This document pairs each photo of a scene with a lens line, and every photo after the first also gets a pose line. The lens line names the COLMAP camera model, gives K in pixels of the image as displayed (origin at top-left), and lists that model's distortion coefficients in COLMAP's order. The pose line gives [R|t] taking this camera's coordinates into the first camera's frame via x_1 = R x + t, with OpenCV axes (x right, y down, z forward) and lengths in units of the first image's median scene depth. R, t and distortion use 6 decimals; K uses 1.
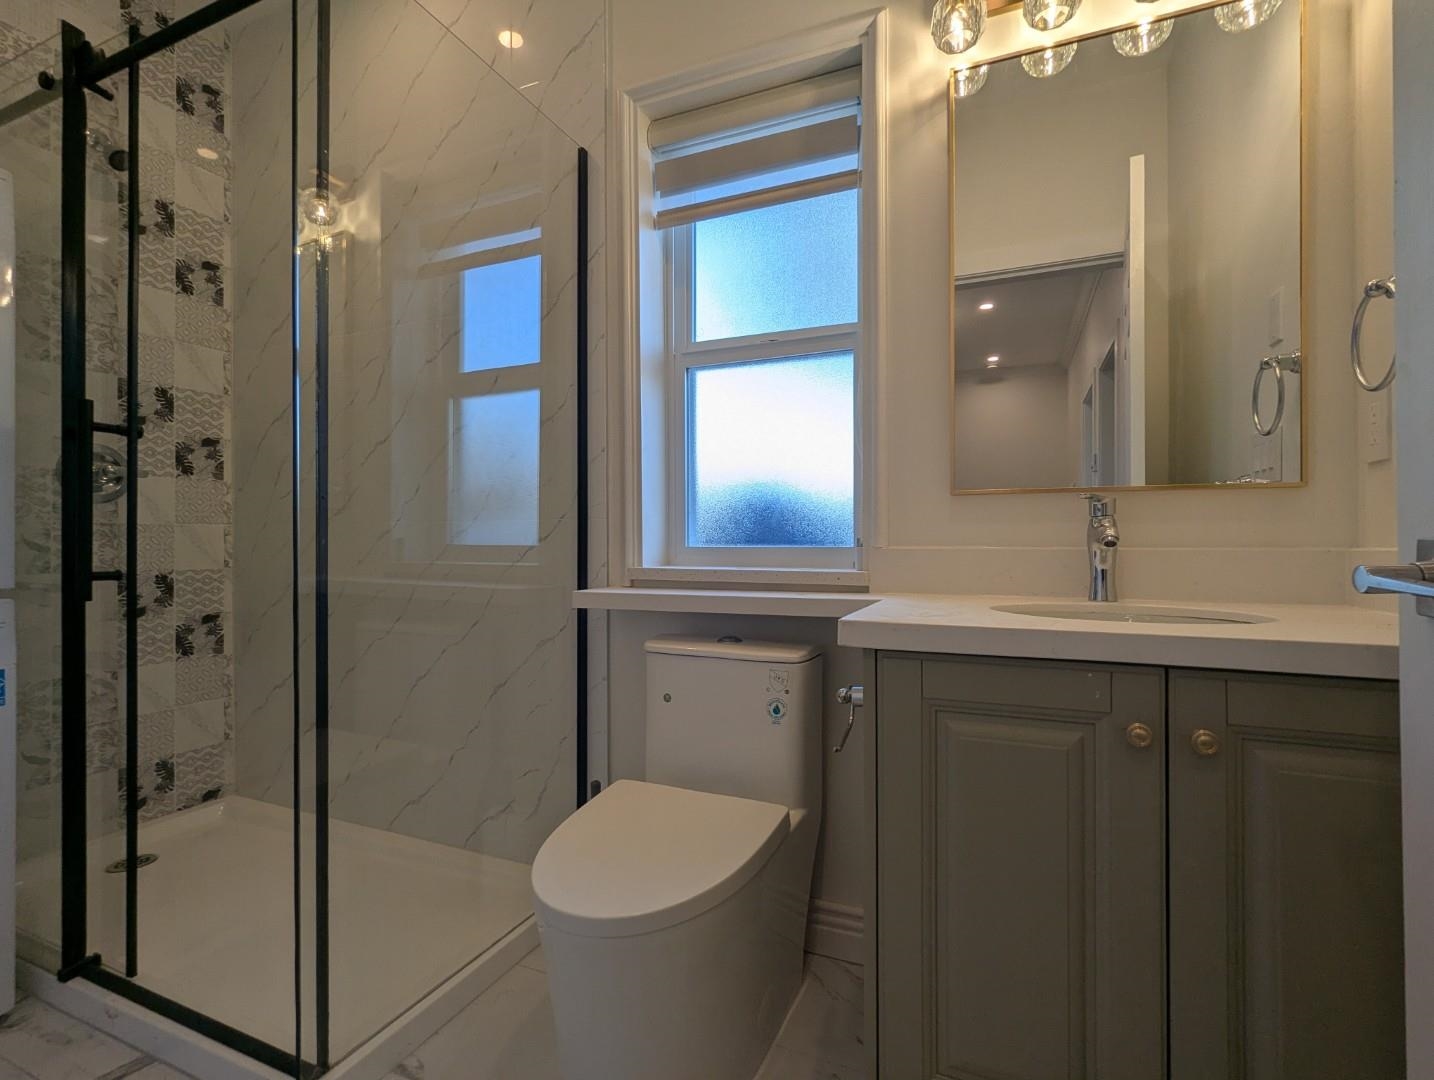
lens RADIAL K [[678.0, 0, 715.1], [0, 678.0, 544.2], [0, 0, 1]] dist [-0.003974, 0.001371]
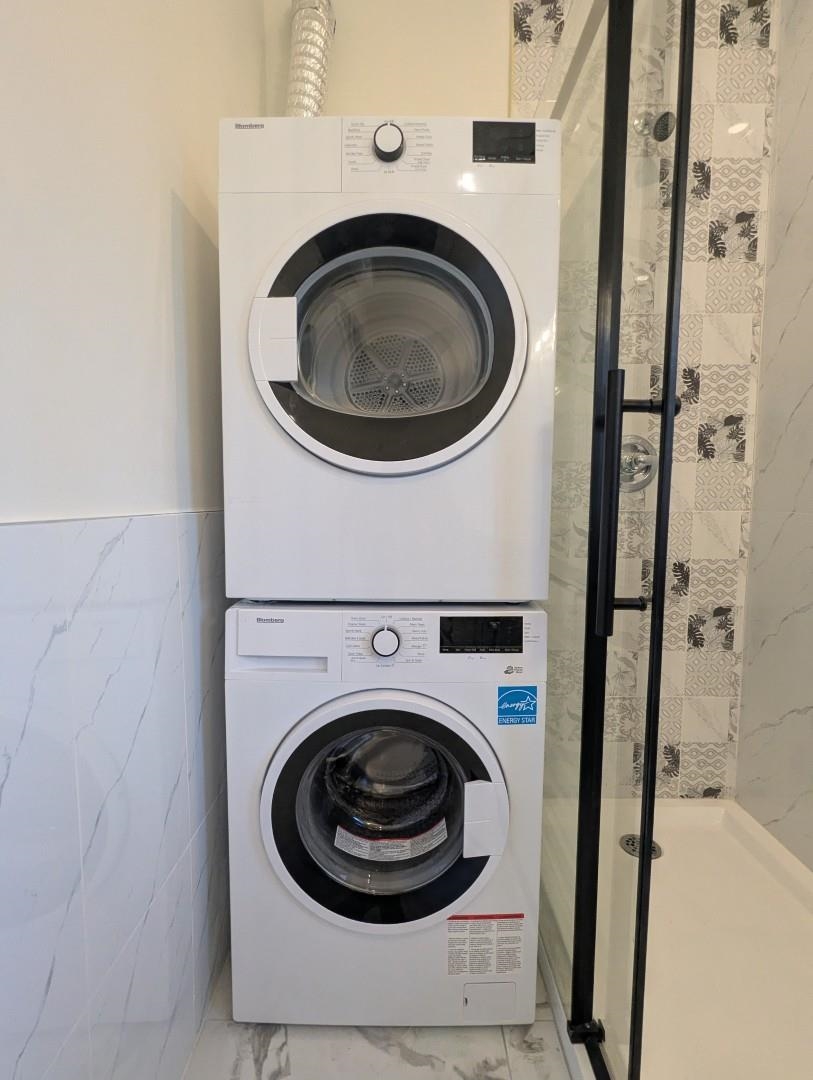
lens RADIAL K [[510.6, 0, 404.7], [0, 510.6, 540.7], [0, 0, 1]] dist [-0.003974, 0.001371]
pose [[0.399331, 0.076763, -0.913588, -0.297071], [-0.008818, 0.996764, 0.079897, -0.042004], [0.916764, -0.023849, 0.398716, 0.333480]]
